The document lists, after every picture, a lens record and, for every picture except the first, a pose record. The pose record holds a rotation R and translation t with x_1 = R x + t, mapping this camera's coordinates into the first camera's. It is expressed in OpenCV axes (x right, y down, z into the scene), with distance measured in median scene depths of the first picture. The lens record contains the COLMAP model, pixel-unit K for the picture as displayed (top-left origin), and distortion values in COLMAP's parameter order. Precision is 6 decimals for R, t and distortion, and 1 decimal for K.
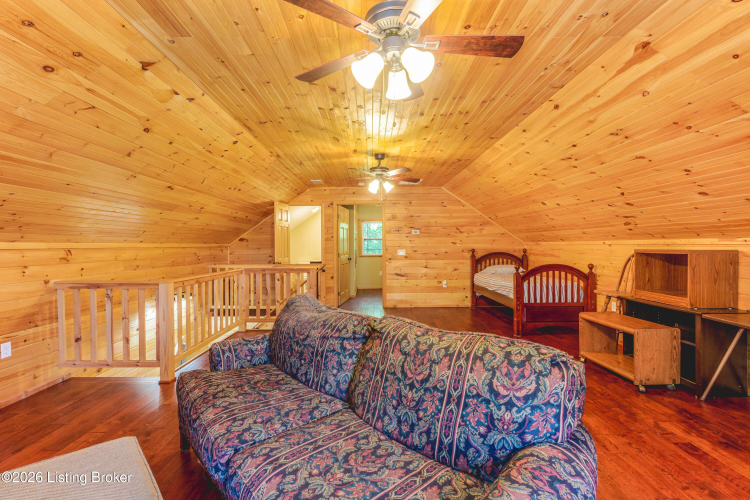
lens RADIAL K [[330.9, 0, 375.2], [0, 330.9, 243.4], [0, 0, 1]] dist [-0.000382, 0.000261]
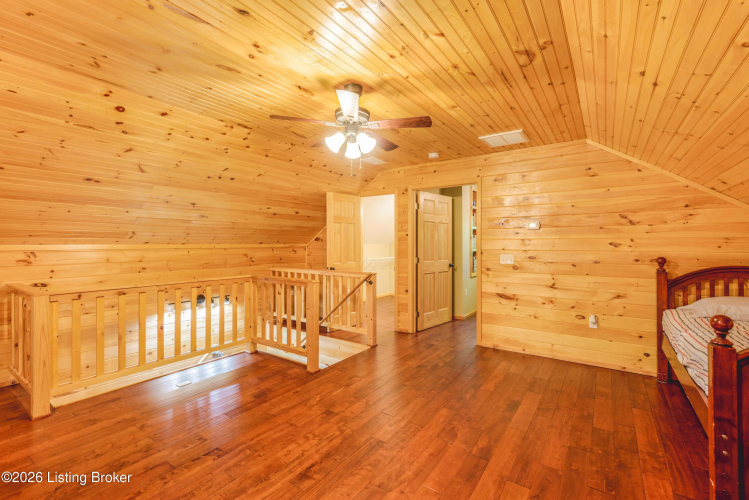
lens RADIAL K [[330.5, 0, 374.7], [0, 330.5, 243.4], [0, 0, 1]] dist [-0.000382, 0.000261]
pose [[0.812730, 0.004494, -0.582623, 0.235621], [-0.000463, 0.999975, 0.007068, -0.006527], [0.582640, -0.005474, 0.812712, 0.369919]]
